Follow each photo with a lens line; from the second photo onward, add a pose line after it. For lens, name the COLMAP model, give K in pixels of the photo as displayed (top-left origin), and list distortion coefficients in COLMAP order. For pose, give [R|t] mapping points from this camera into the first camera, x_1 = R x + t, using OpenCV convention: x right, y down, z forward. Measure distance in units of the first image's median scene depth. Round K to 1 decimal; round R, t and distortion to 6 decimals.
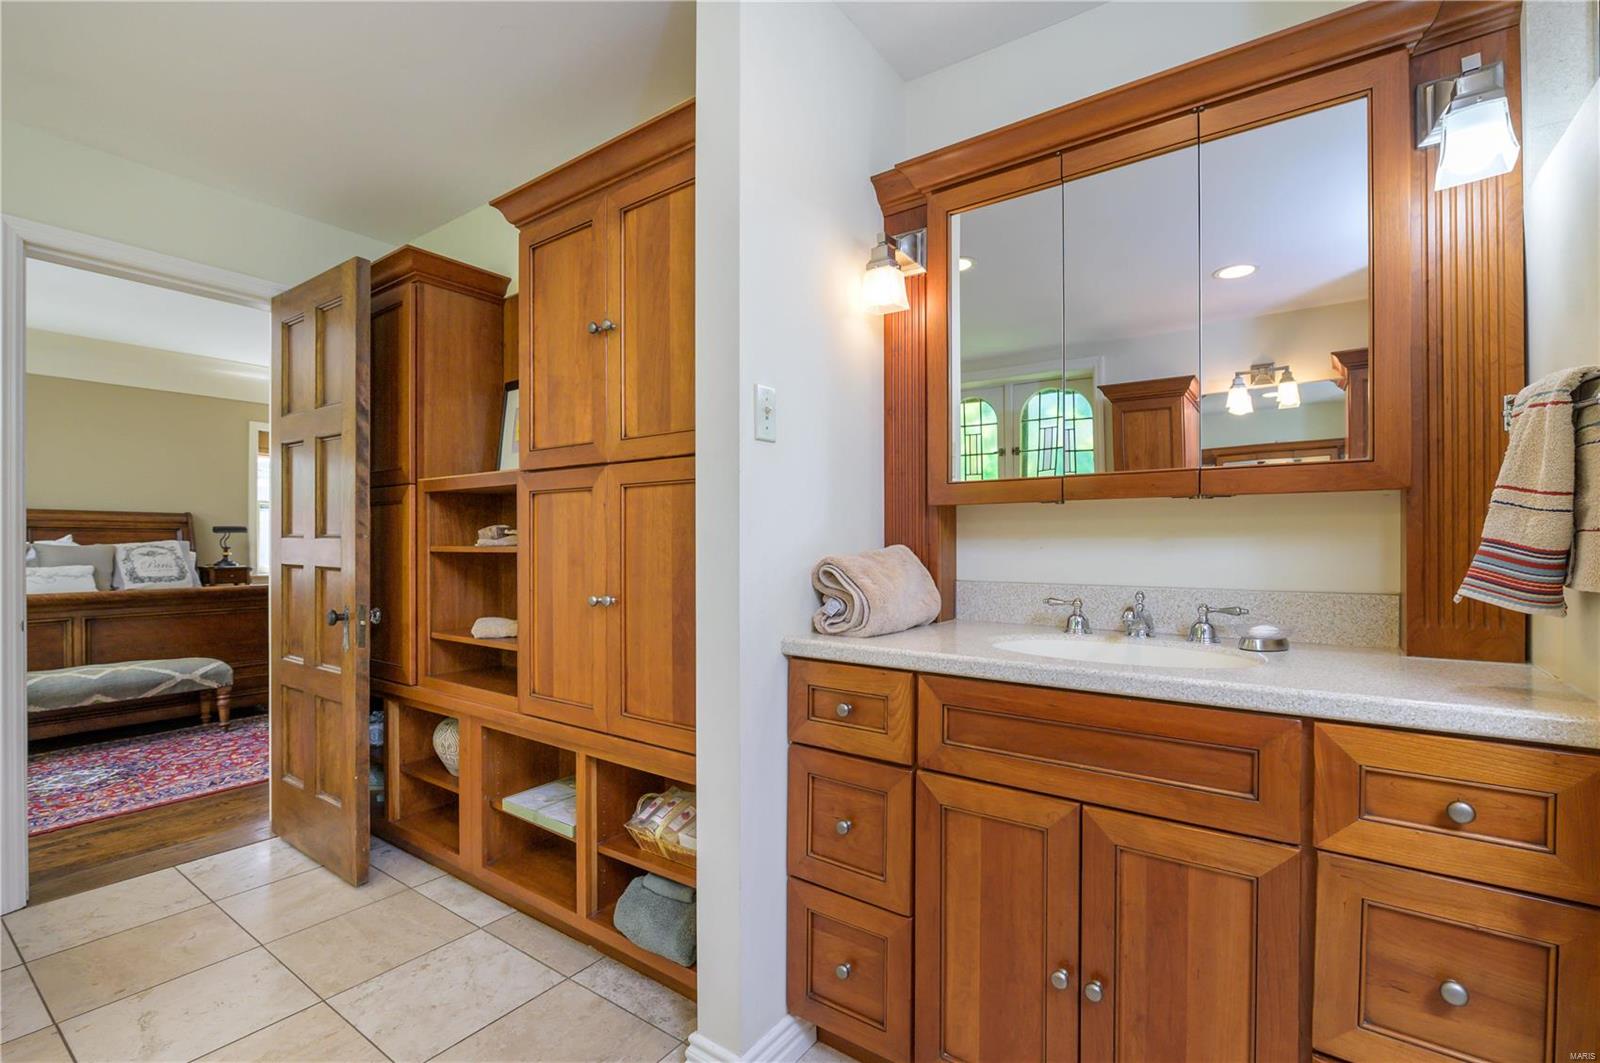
lens RADIAL K [[720.6, 0, 802.5], [0, 720.6, 544.3], [0, 0, 1]] dist [-0.005370, -0.001118]
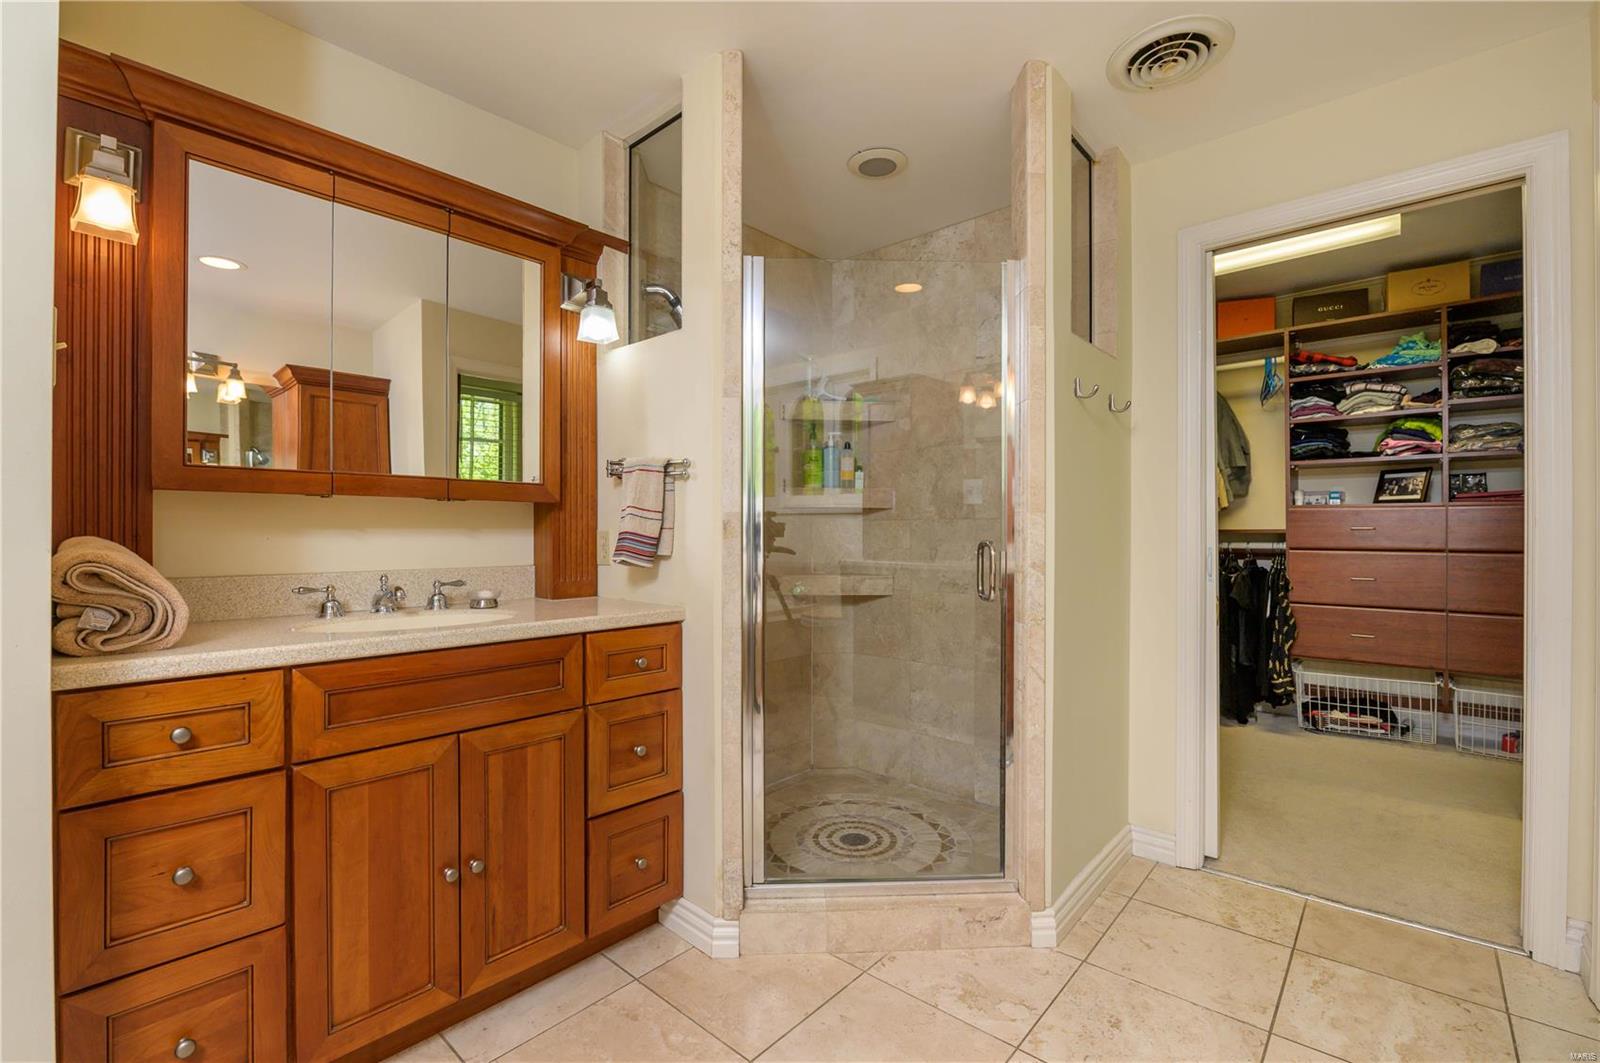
lens RADIAL K [[720.6, 0, 801.2], [0, 720.6, 535.0], [0, 0, 1]] dist [-0.005370, -0.001118]
pose [[0.093531, 0.000332, 0.995616, -0.781916], [0.000168, 1.000000, -0.000349, 0.001282], [-0.995616, 0.000200, 0.093531, 0.237001]]
